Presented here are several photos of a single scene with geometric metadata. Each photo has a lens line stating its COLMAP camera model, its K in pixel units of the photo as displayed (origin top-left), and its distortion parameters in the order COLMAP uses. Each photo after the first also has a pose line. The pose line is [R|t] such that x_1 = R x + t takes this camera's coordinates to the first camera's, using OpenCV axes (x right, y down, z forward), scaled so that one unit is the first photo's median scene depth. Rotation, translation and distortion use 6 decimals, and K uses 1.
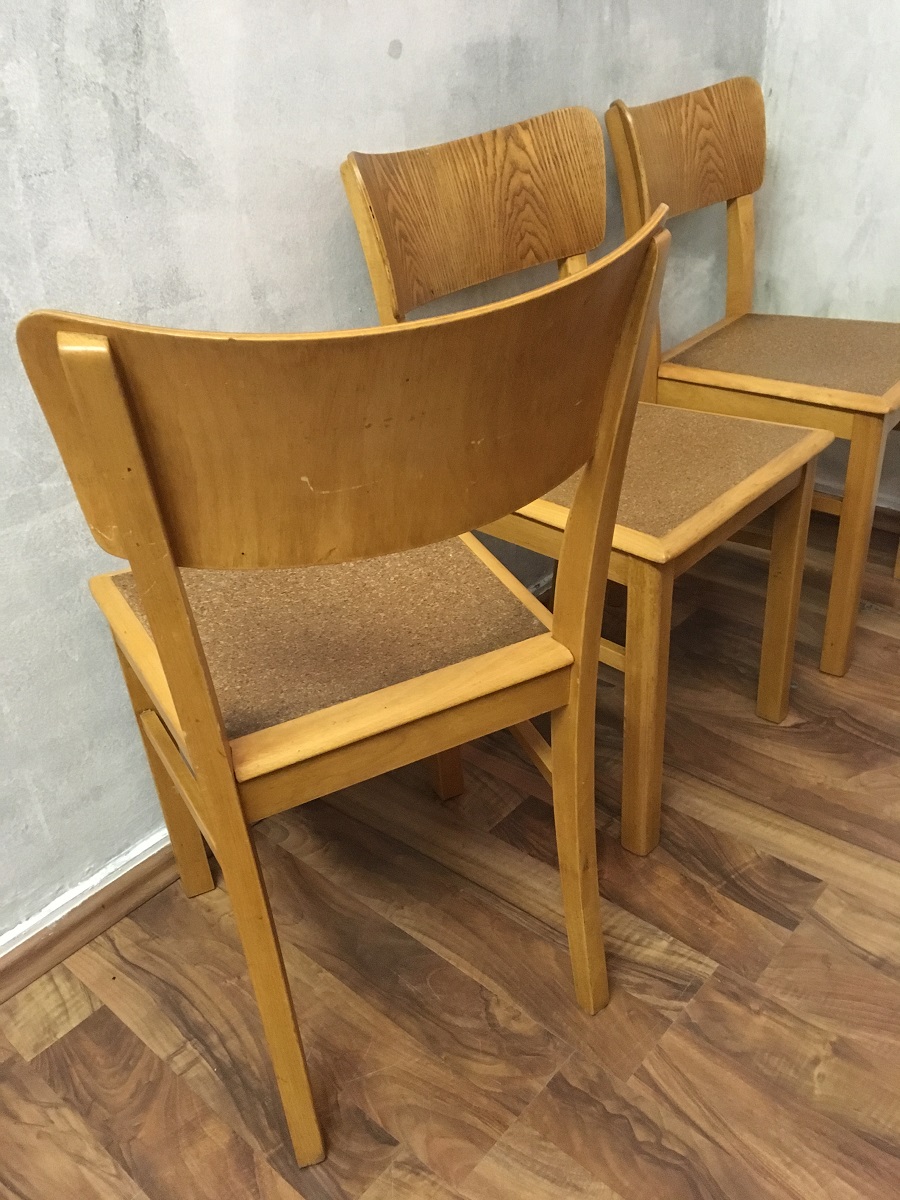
lens RADIAL K [[1028.5, 0, 446.4], [0, 1028.5, 601.1], [0, 0, 1]] dist [0.086403, -0.125548]
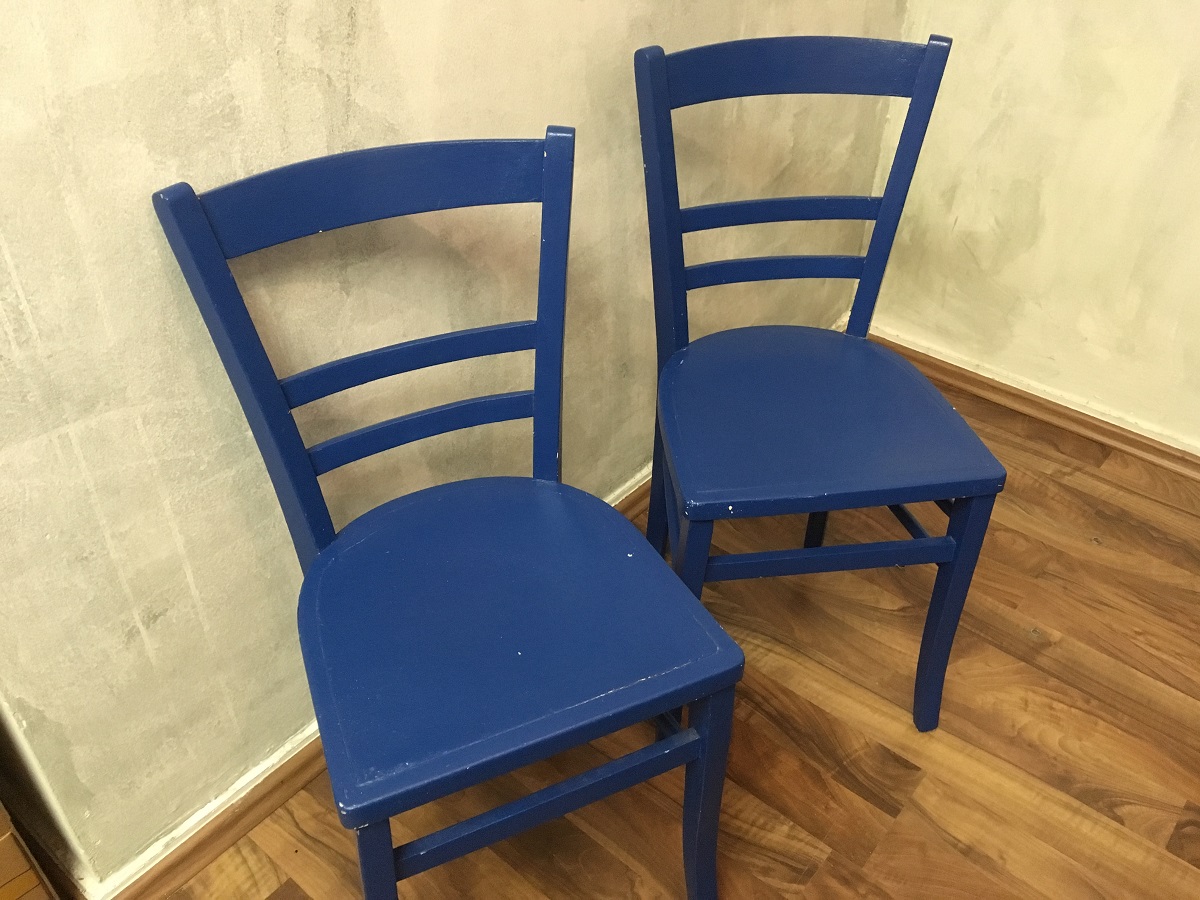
lens RADIAL K [[1028.5, 0, 598.0], [0, 1028.5, 450.7], [0, 0, 1]] dist [0.086403, -0.125548]
pose [[0.996752, 0.036730, 0.071662, -0.096478], [-0.045104, 0.991873, 0.118970, -0.216248], [-0.066710, -0.121816, 0.990308, -0.074183]]
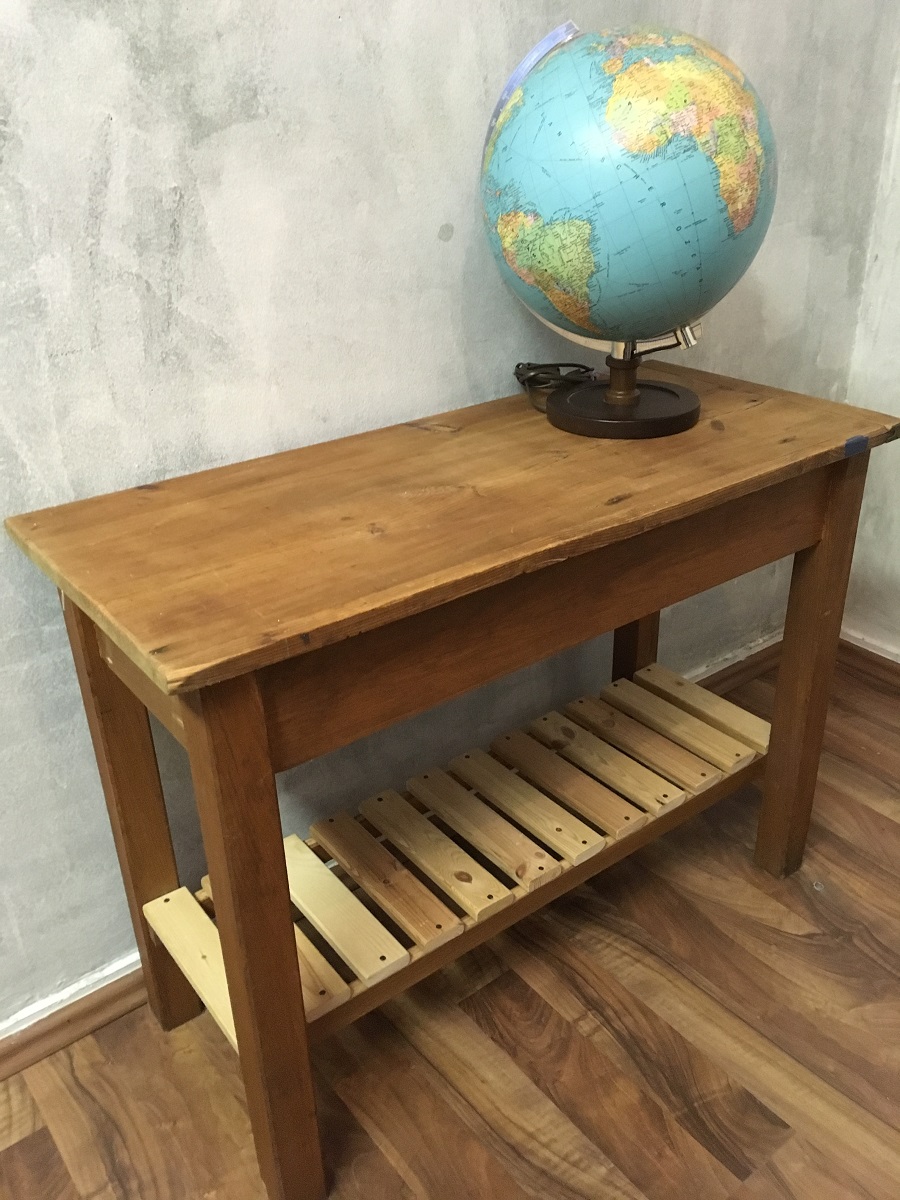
lens RADIAL K [[1028.5, 0, 447.1], [0, 1028.5, 596.3], [0, 0, 1]] dist [0.086403, -0.125548]
pose [[0.982956, 0.115641, -0.142912, 0.148731], [-0.122718, 0.991565, -0.041711, -0.136949], [0.136883, 0.058538, 0.988856, 0.005832]]
